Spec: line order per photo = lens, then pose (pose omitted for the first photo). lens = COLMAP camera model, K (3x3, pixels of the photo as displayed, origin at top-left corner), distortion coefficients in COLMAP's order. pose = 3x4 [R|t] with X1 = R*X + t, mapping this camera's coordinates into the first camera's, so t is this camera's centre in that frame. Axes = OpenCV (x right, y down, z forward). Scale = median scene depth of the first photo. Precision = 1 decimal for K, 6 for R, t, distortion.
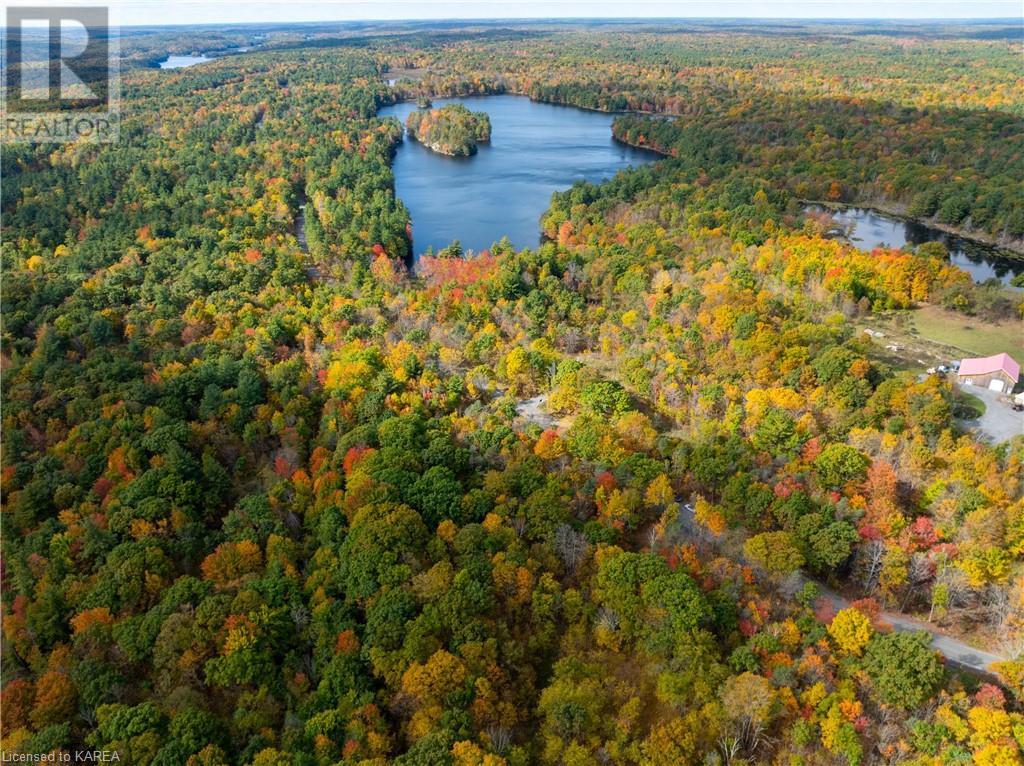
lens RADIAL K [[722.9, 0, 512.1], [0, 722.9, 386.1], [0, 0, 1]] dist [-0.047564, 0.015303]
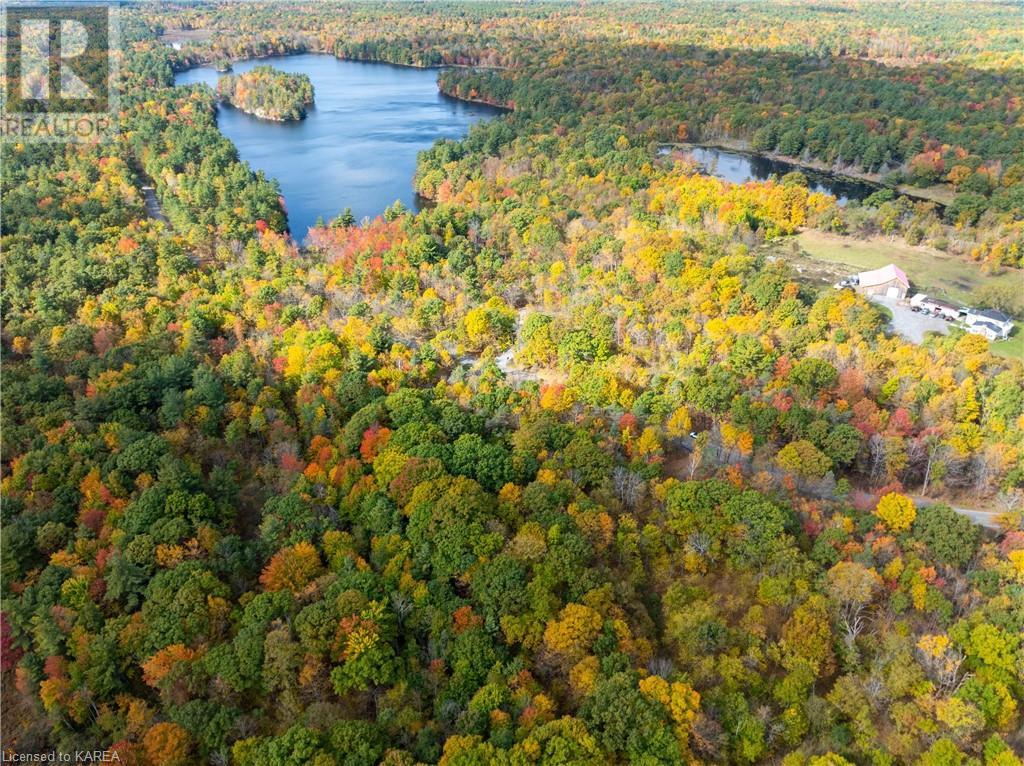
lens RADIAL K [[722.9, 0, 513.1], [0, 722.9, 383.5], [0, 0, 1]] dist [-0.047564, 0.015303]
pose [[0.960441, -0.142090, 0.239508, -0.163639], [0.129830, 0.989318, 0.066295, -0.009100], [-0.246369, -0.032577, 0.968628, 0.017014]]
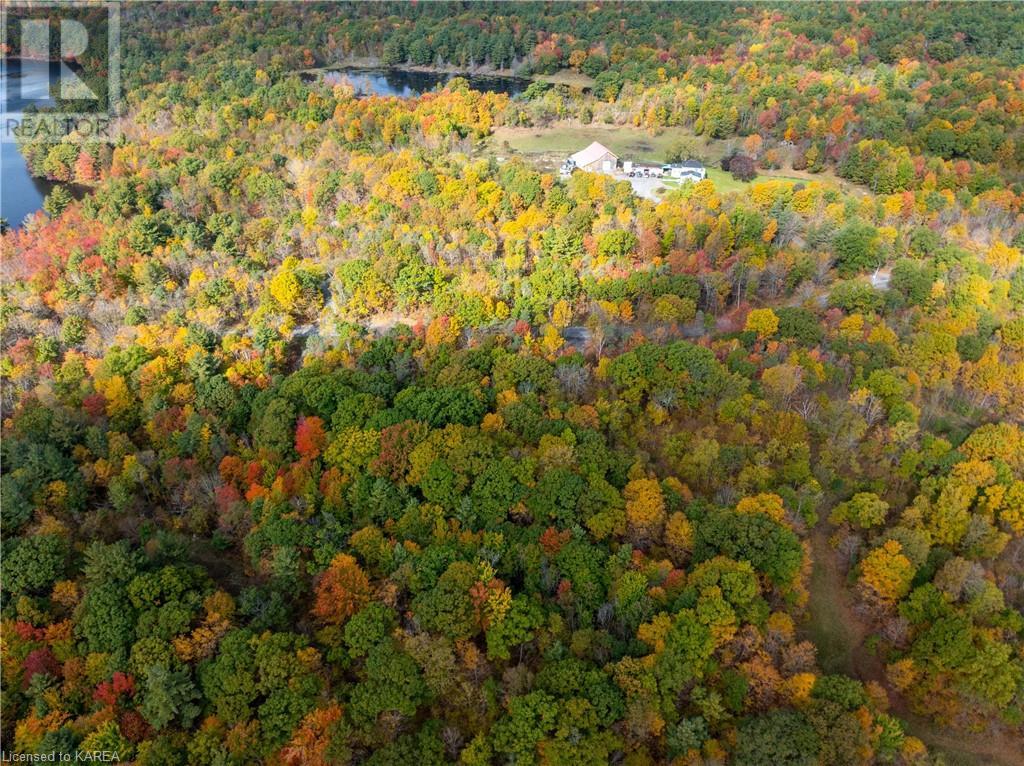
lens RADIAL K [[722.9, 0, 513.1], [0, 722.9, 379.5], [0, 0, 1]] dist [-0.047564, 0.015303]
pose [[0.620101, -0.459443, 0.635915, -0.372152], [0.366615, 0.886329, 0.282867, -0.071299], [-0.693591, 0.057730, 0.718052, 0.131210]]
